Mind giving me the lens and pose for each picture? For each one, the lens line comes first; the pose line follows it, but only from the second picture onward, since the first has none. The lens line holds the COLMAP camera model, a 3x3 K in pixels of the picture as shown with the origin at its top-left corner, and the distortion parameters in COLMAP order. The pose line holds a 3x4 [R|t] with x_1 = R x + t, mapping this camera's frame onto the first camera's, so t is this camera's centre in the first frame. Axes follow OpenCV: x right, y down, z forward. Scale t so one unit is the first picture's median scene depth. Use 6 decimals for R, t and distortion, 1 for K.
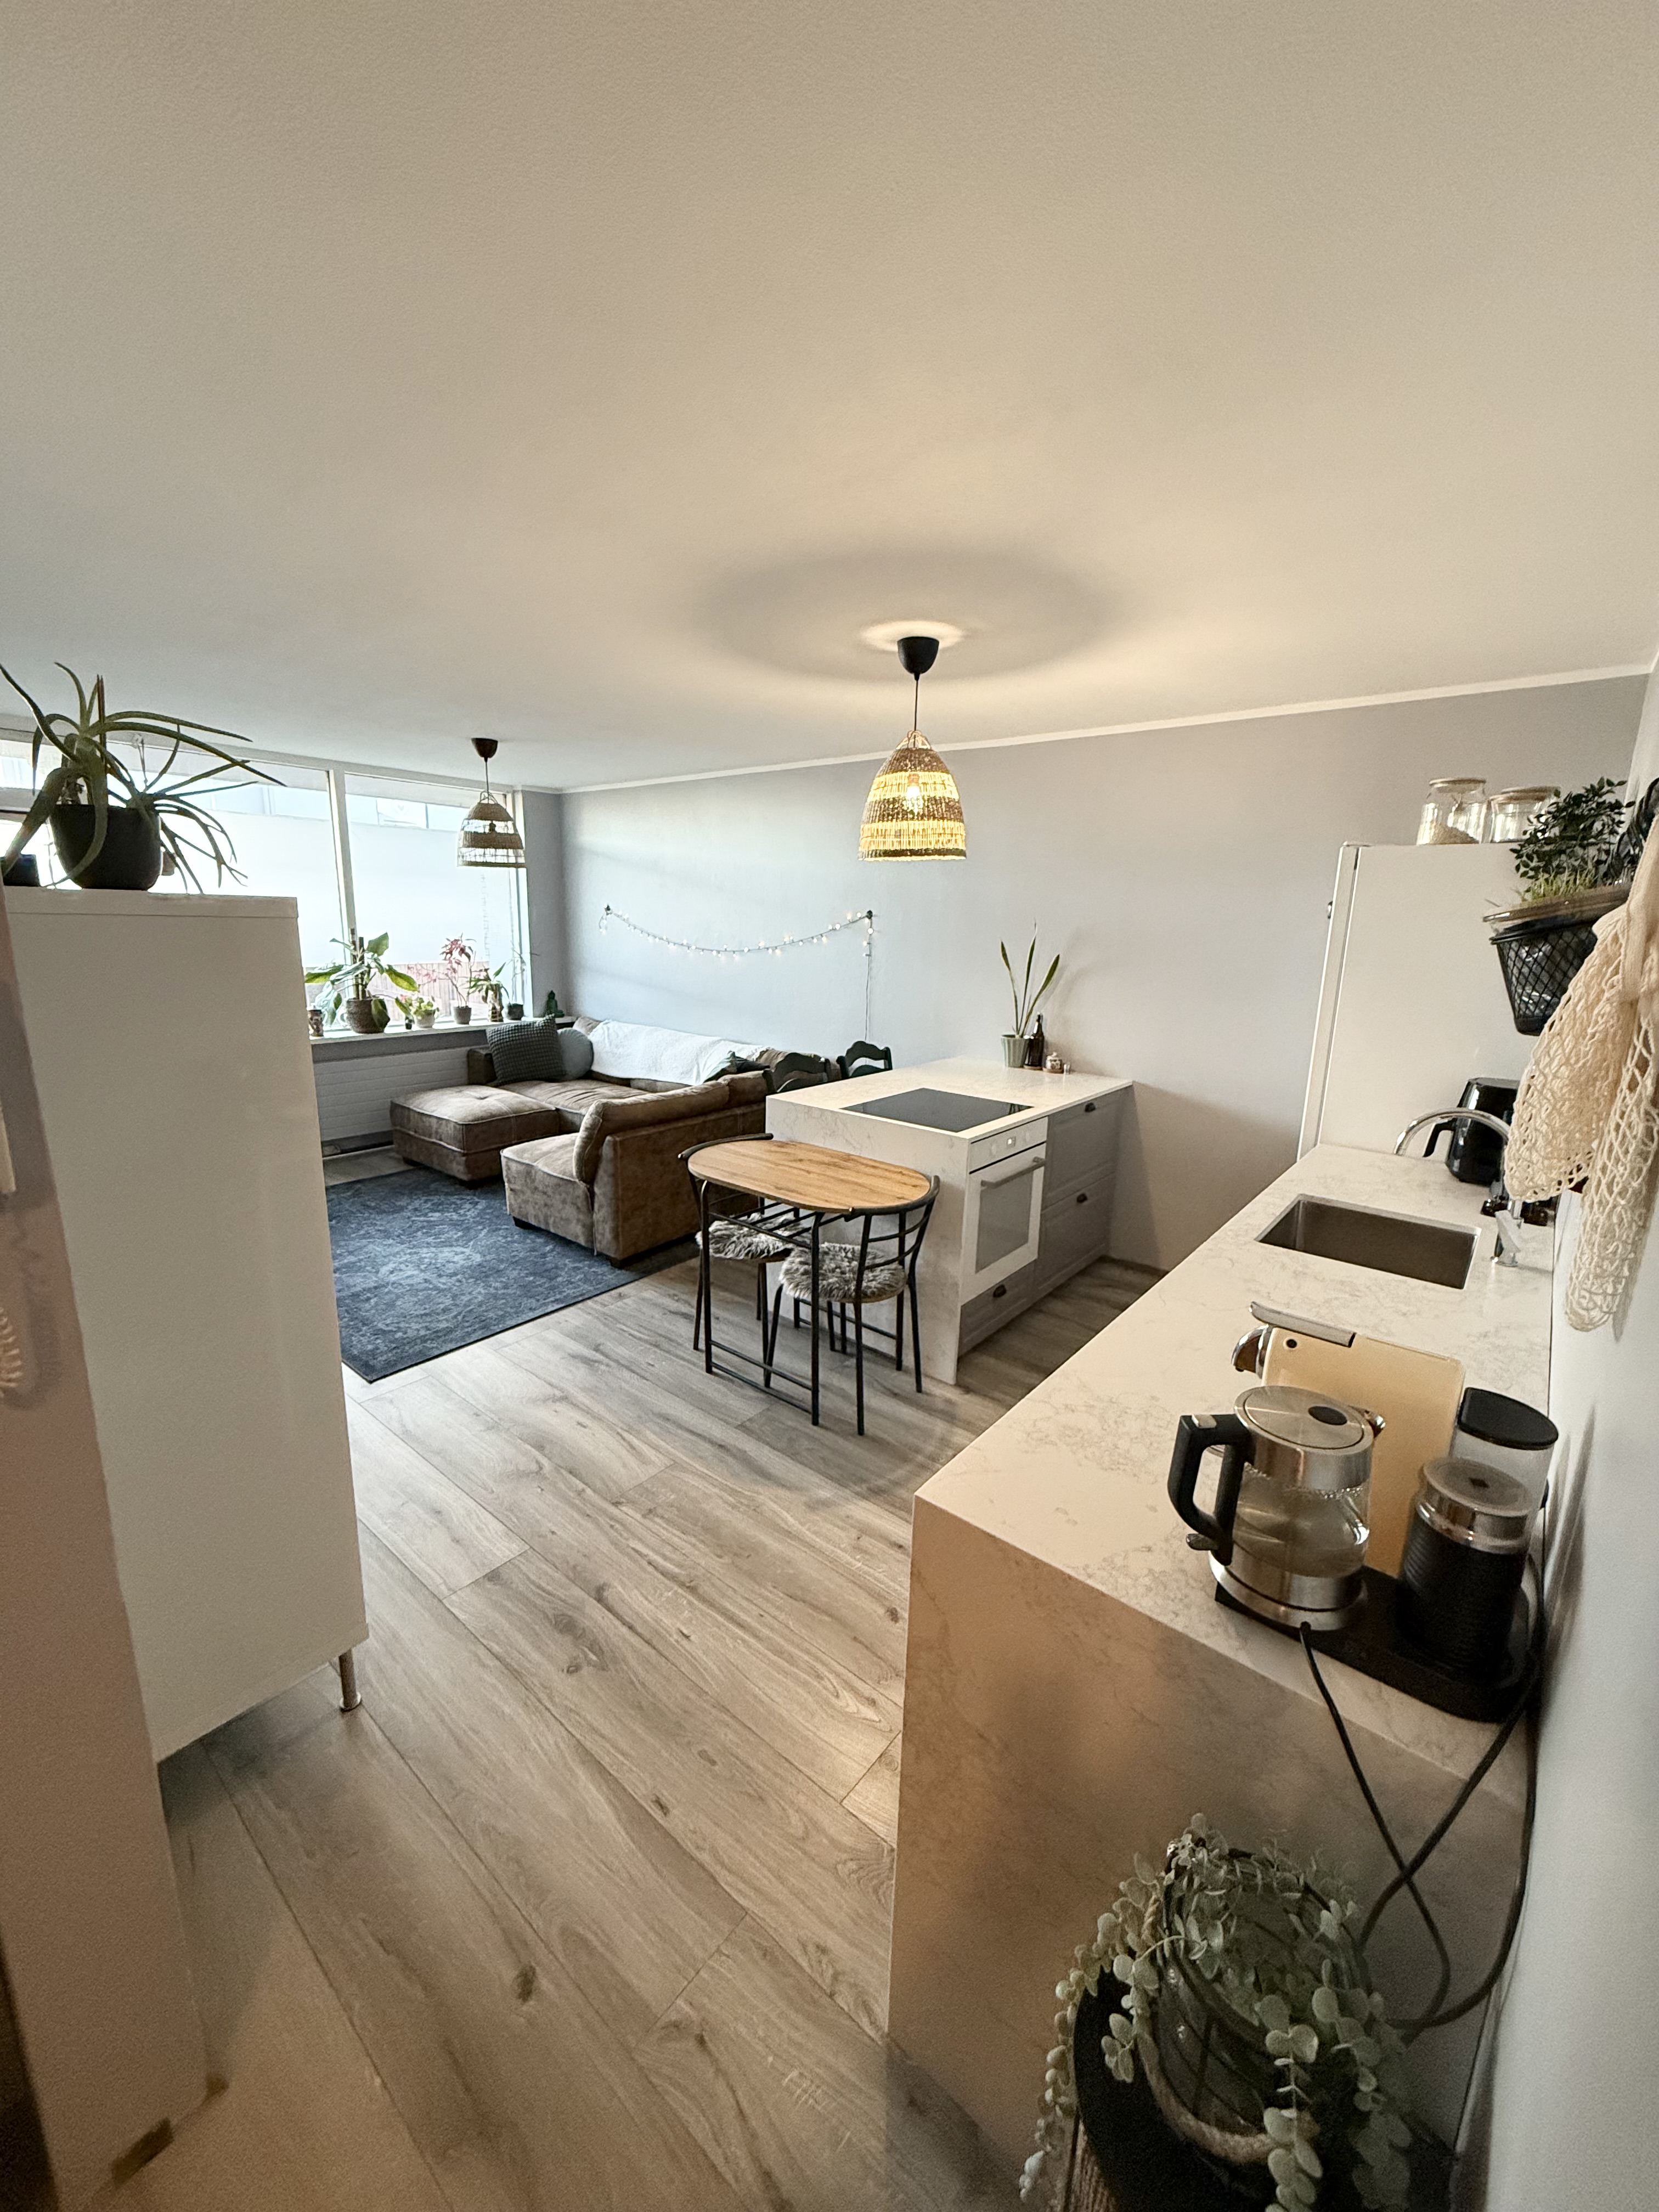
lens RADIAL K [[878.8, 0, 829.5], [0, 878.8, 1106.0], [0, 0, 1]] dist [0.000084, 0.000109]
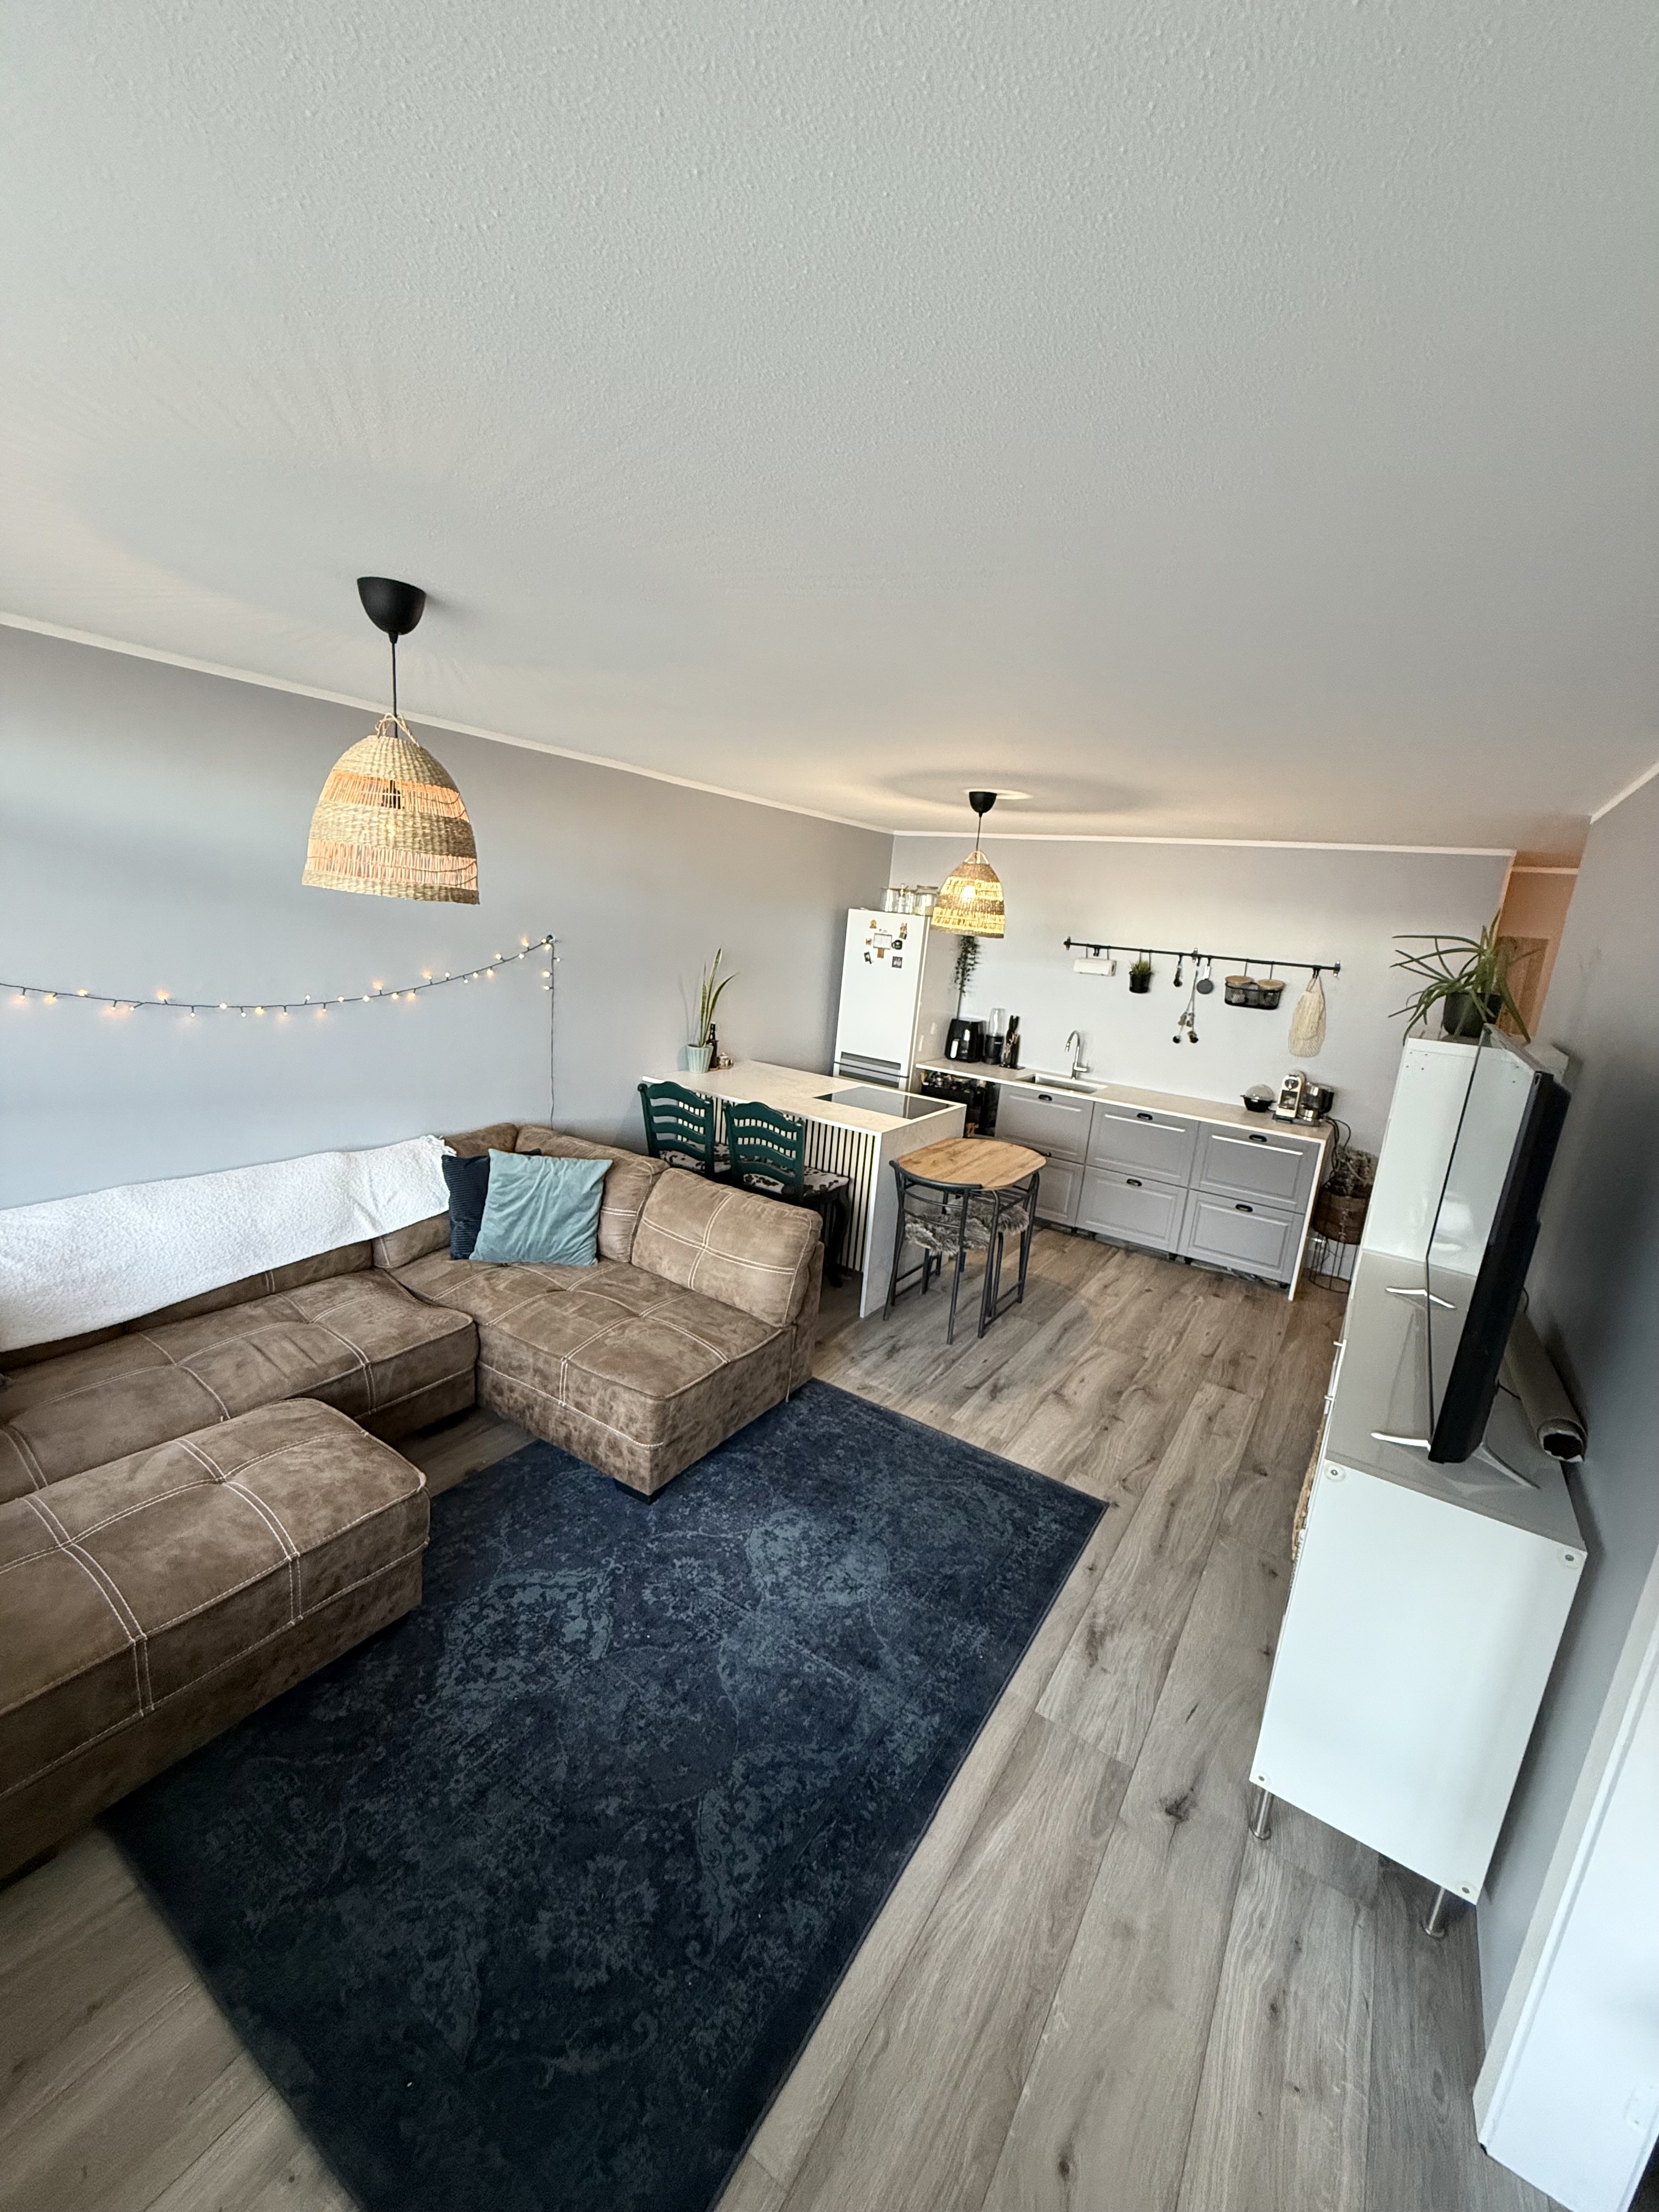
lens RADIAL K [[878.8, 0, 829.5], [0, 878.8, 1106.0], [0, 0, 1]] dist [0.000084, 0.000109]
pose [[-0.103258, -0.251977, 0.962209, -1.208443], [0.128978, 0.955820, 0.264145, -0.370772], [-0.986257, 0.151379, -0.066197, 1.195355]]
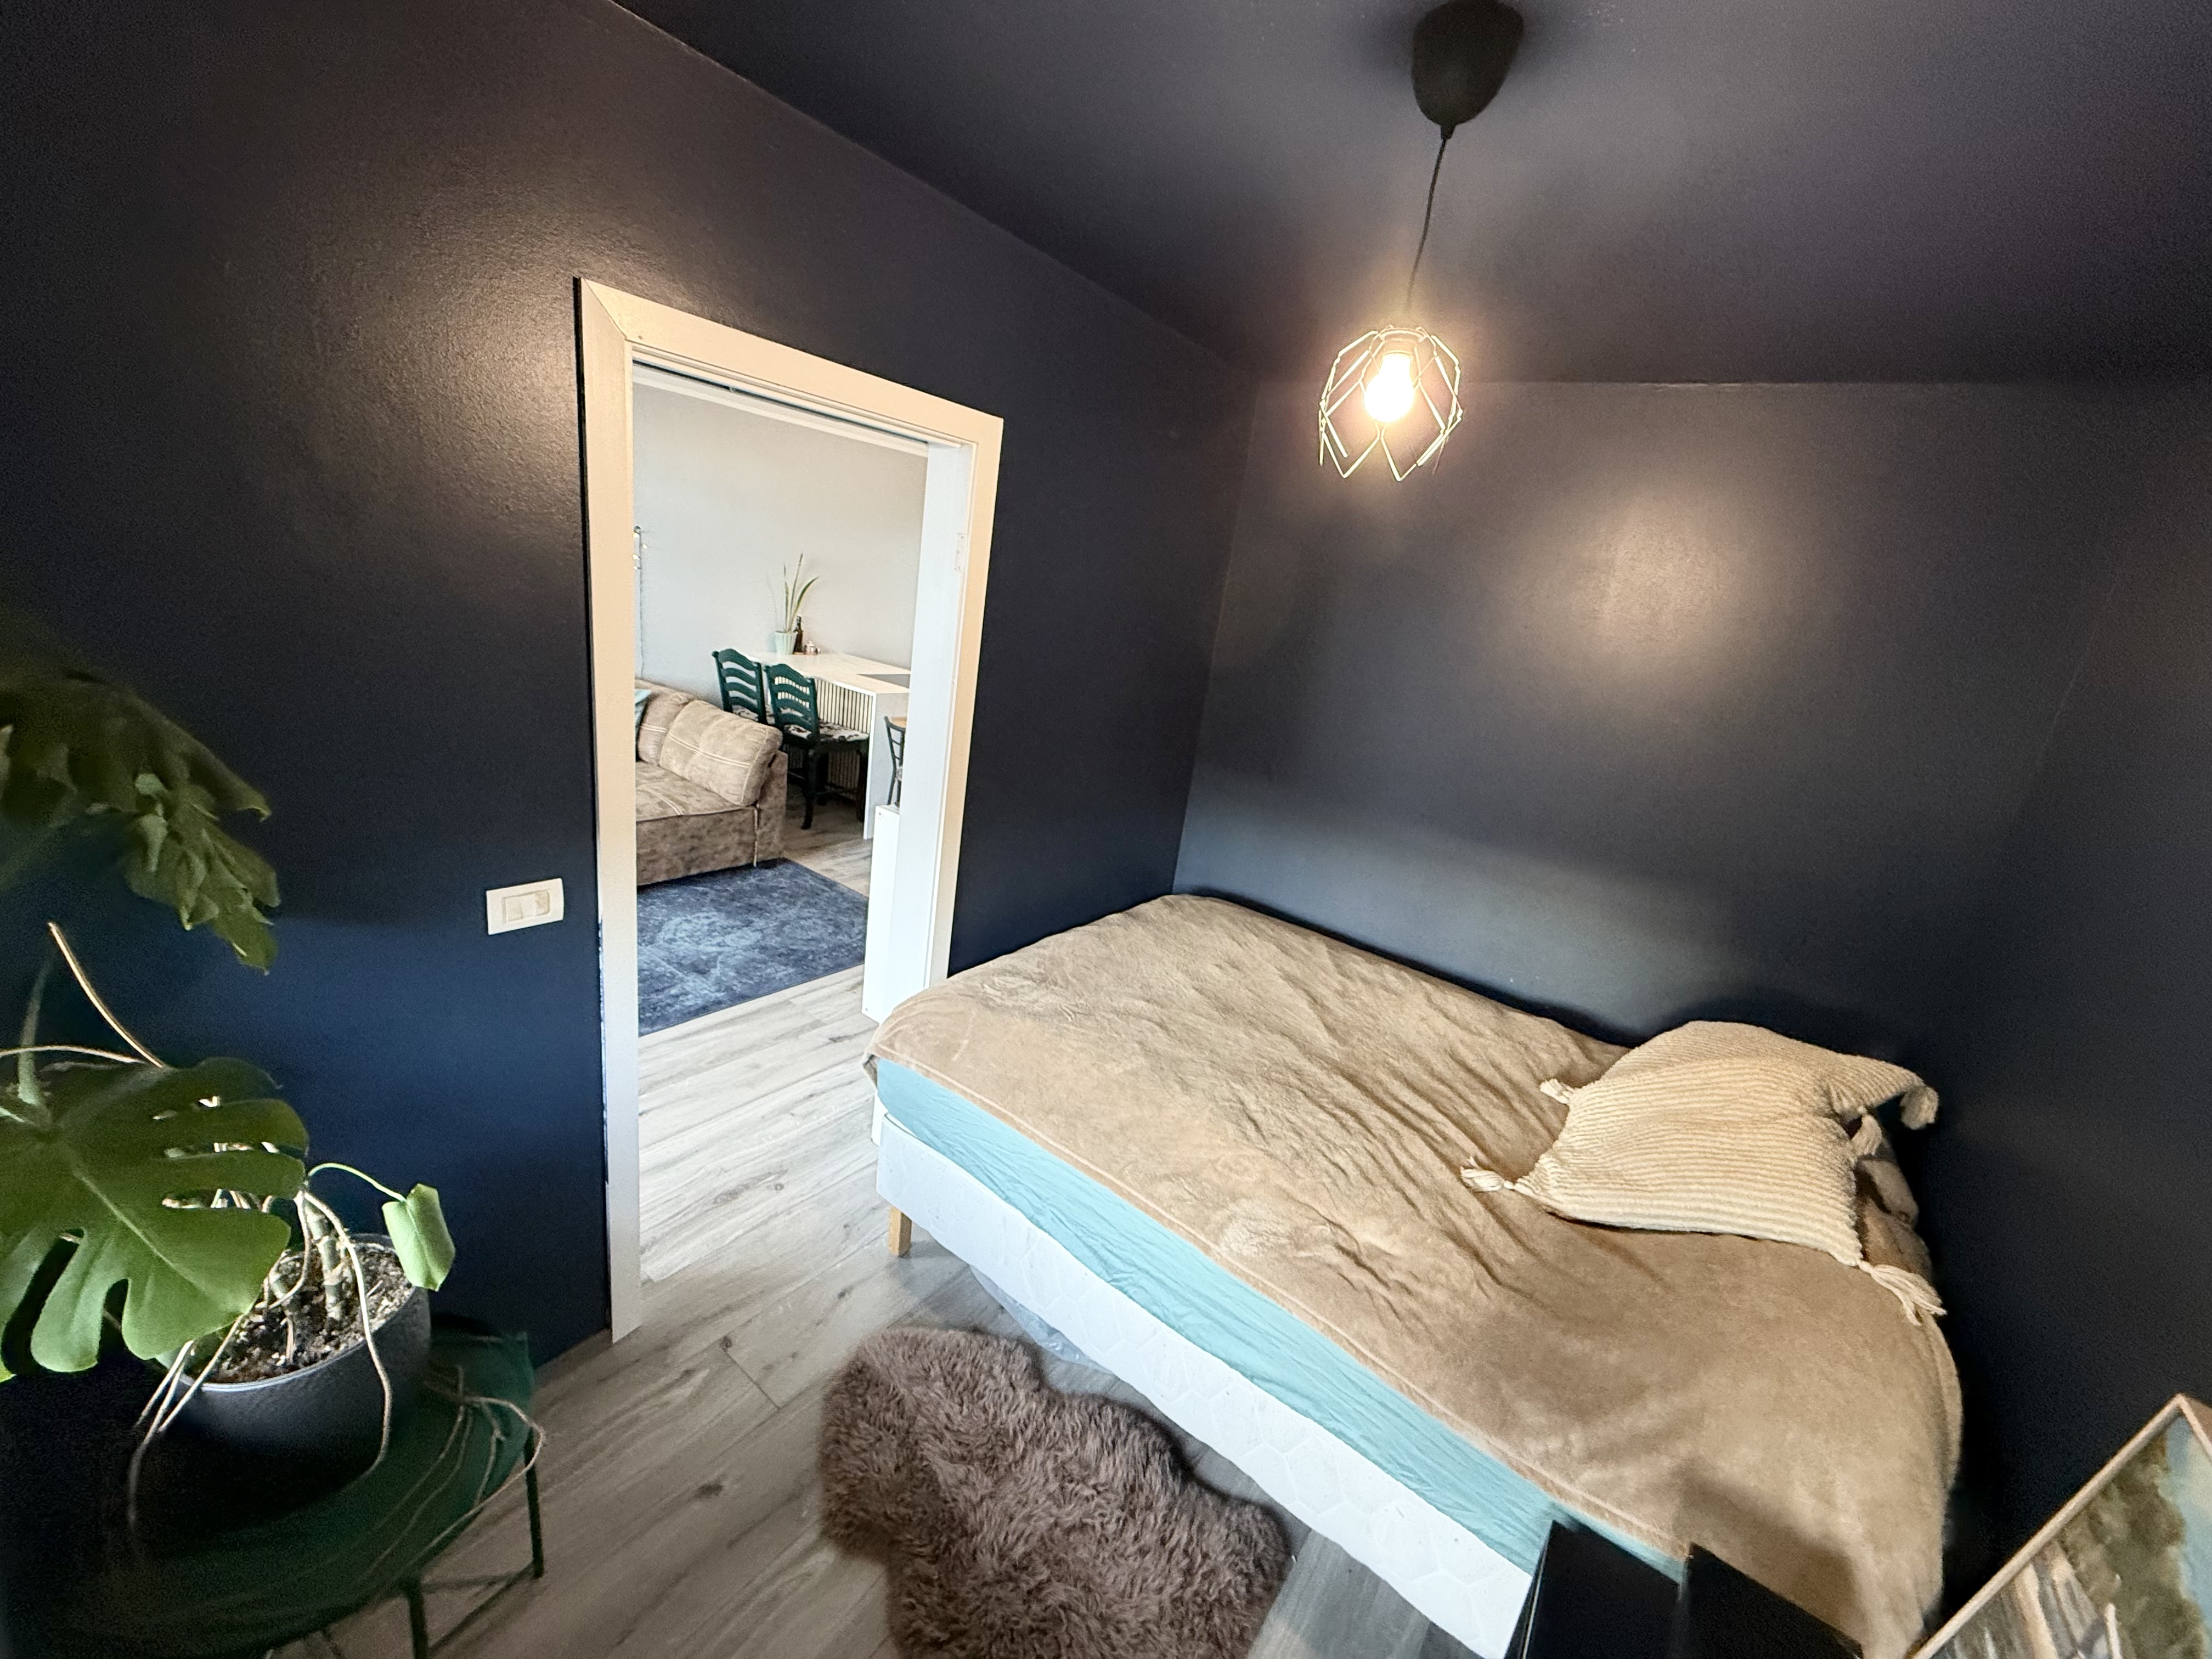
lens RADIAL K [[878.8, 0, 1106.0], [0, 878.8, 829.5], [0, 0, 1]] dist [0.000084, 0.000109]
pose [[-0.051431, -0.312766, 0.948437, -1.660036], [0.072699, 0.946001, 0.315906, -0.246854], [-0.996027, 0.085198, -0.025916, 0.704754]]
